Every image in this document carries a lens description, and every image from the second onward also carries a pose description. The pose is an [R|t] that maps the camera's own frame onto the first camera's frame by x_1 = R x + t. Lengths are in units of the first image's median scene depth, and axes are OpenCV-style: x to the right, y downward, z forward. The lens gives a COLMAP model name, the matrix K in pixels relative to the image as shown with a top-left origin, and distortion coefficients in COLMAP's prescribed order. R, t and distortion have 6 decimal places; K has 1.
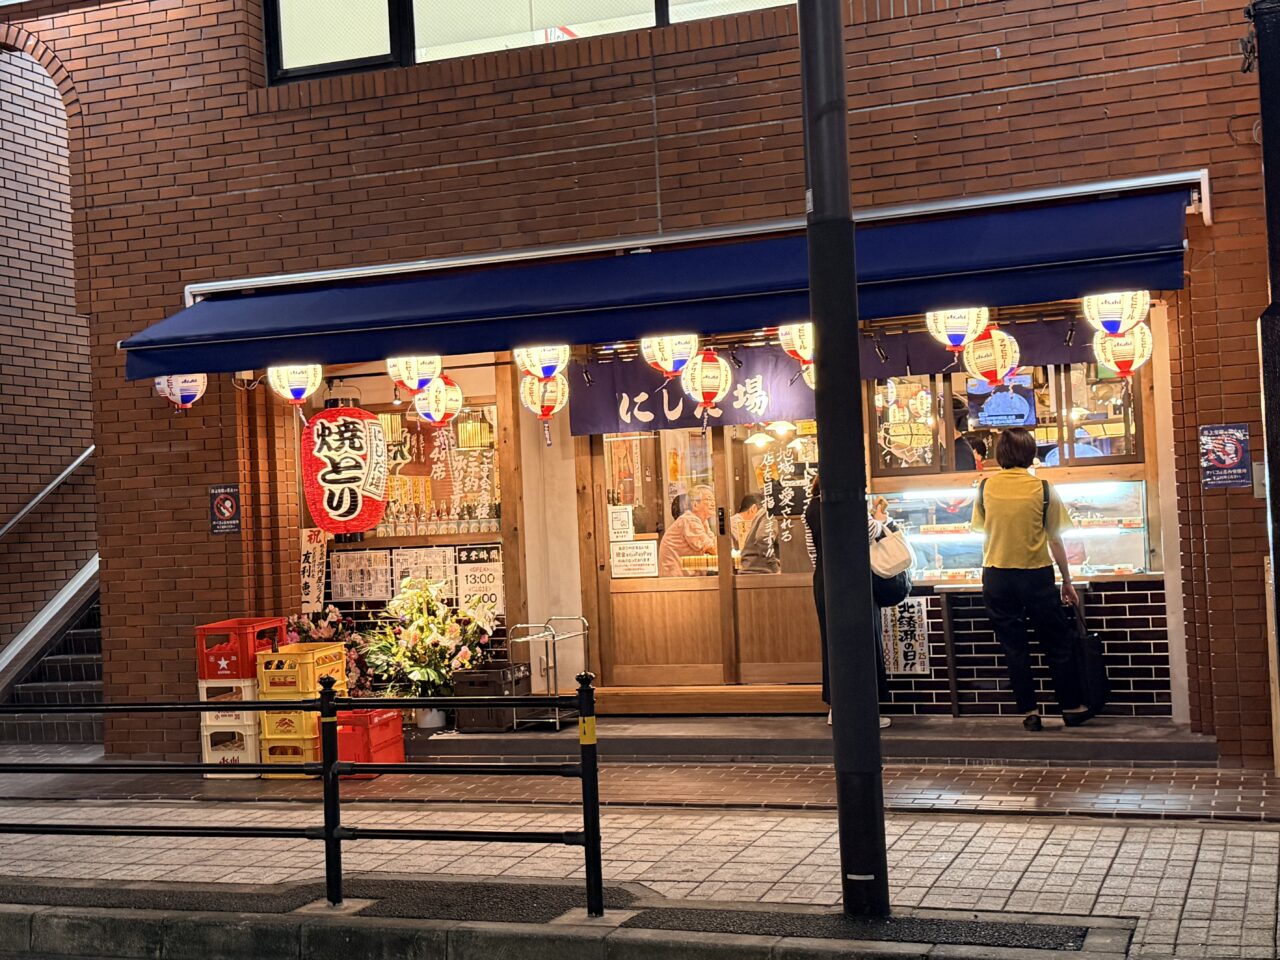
lens RADIAL K [[1836.9, 0, 639.3], [0, 1836.9, 478.1], [0, 0, 1]] dist [0.112701, 0.000000]
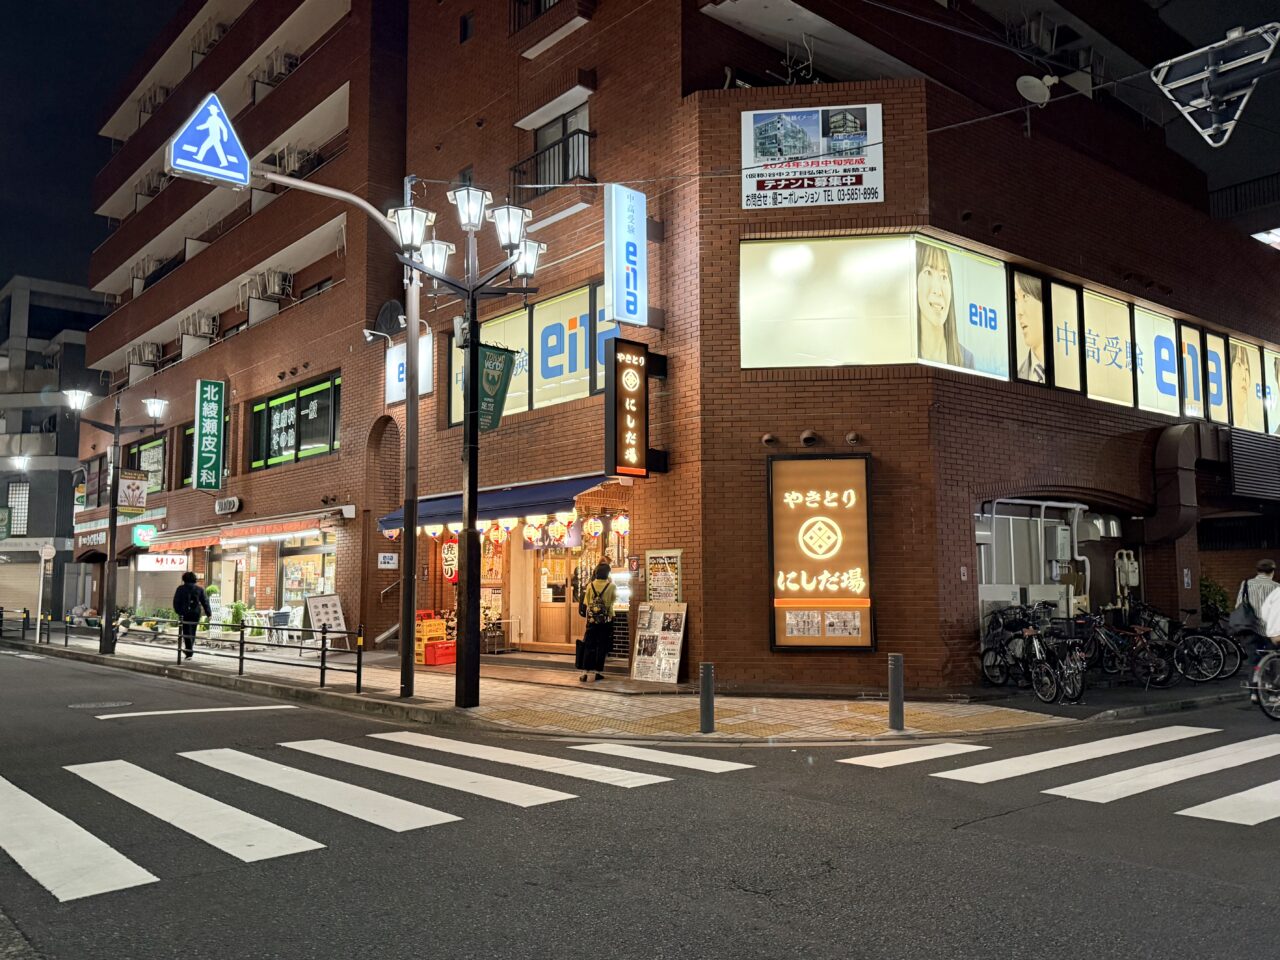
lens RADIAL K [[1041.1, 0, 629.4], [0, 1041.1, 475.6], [0, 0, 1]] dist [0.028434, -0.004155]
pose [[0.901184, -0.014345, -0.433199, 0.921013], [-0.013531, 0.998034, -0.061199, -0.047282], [0.433225, 0.061013, 0.899218, -0.423194]]
